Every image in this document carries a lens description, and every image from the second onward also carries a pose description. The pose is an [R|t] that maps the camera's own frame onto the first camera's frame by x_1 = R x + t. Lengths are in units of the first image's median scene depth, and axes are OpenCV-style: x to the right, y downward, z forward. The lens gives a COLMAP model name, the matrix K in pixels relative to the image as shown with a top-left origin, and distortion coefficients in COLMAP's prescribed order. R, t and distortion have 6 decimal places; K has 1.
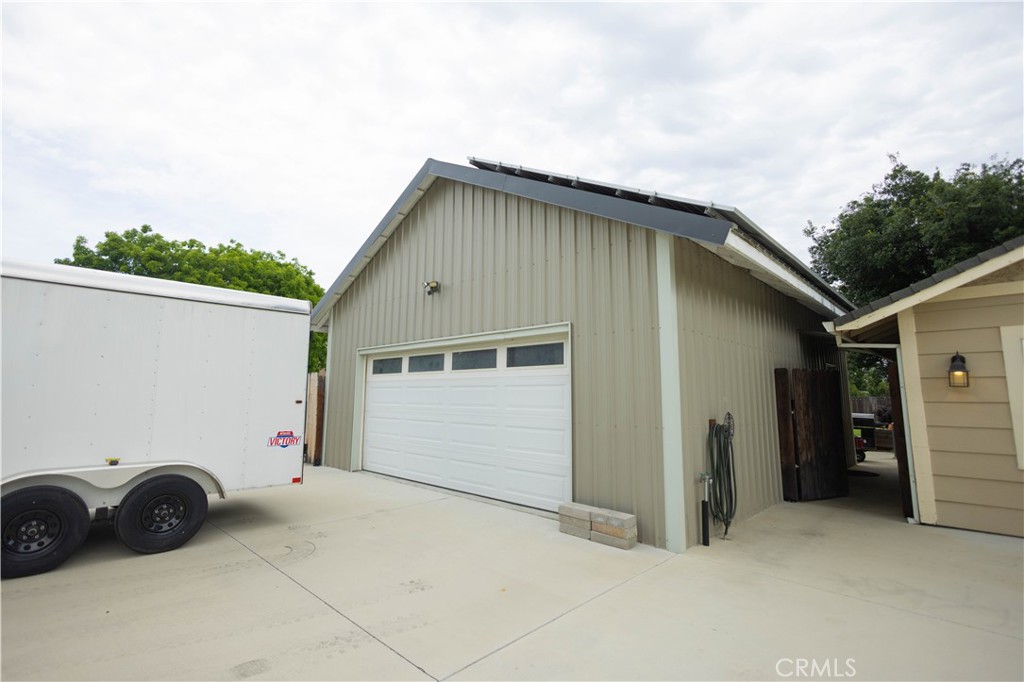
lens RADIAL K [[465.1, 0, 500.2], [0, 465.1, 341.0], [0, 0, 1]] dist [0.004285, 0.001578]
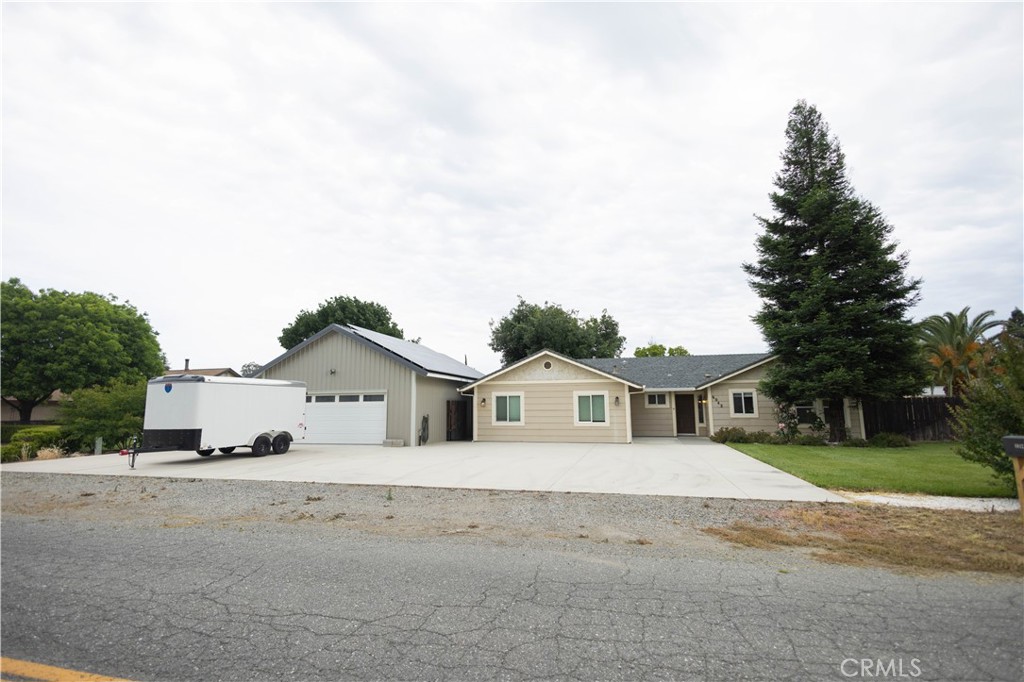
lens RADIAL K [[465.1, 0, 515.2], [0, 465.1, 343.2], [0, 0, 1]] dist [0.004285, 0.001578]
pose [[0.858681, 0.054051, 0.509653, -0.699316], [-0.043244, 0.998518, -0.033038, -0.265214], [-0.510684, 0.006330, 0.859745, -2.121510]]
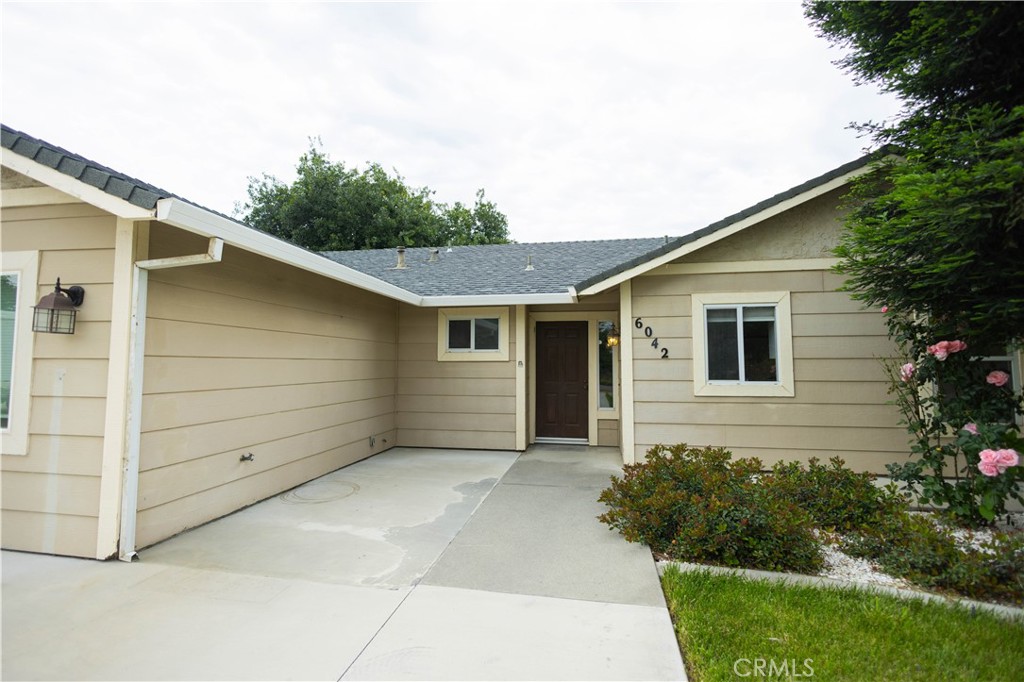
lens RADIAL K [[492.5, 0, 508.1], [0, 492.5, 336.4], [0, 0, 1]] dist [0.007946, -0.000360]
pose [[0.813392, 0.026036, 0.581133, 1.539201], [-0.060399, 0.997378, 0.039855, -0.037771], [-0.578572, -0.067518, 0.812832, -0.572154]]
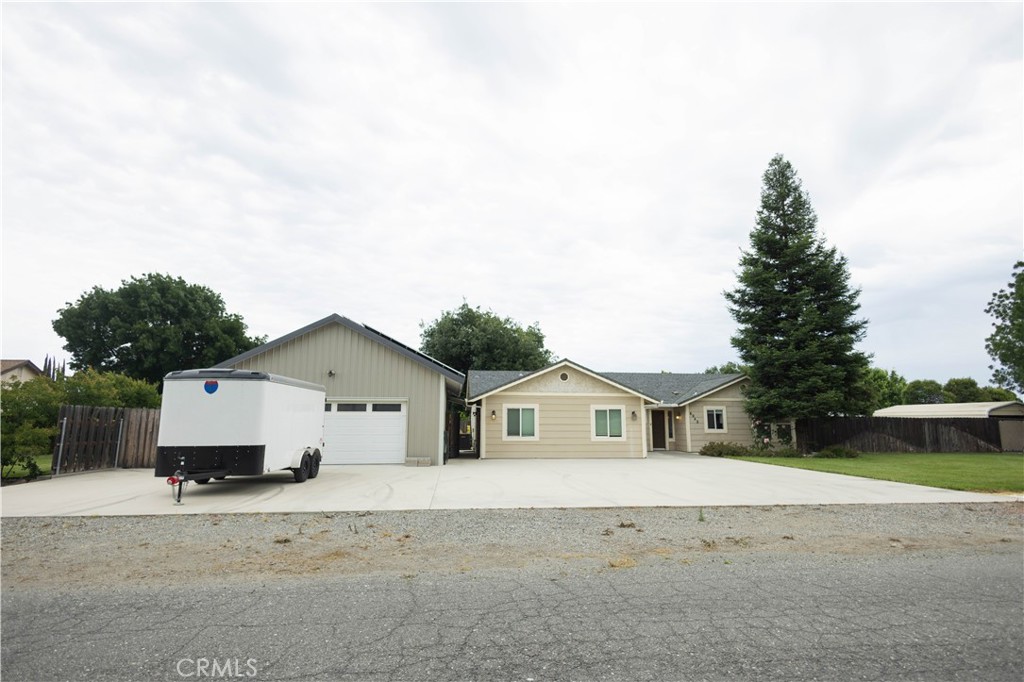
lens RADIAL K [[500.8, 0, 522.5], [0, 500.8, 351.9], [0, 0, 1]] dist [0.001251, -0.001264]
pose [[0.610342, 0.103078, 0.785403, -1.611431], [-0.086595, 0.994237, -0.063192, -0.160333], [-0.787391, -0.029444, 0.615751, -1.261638]]
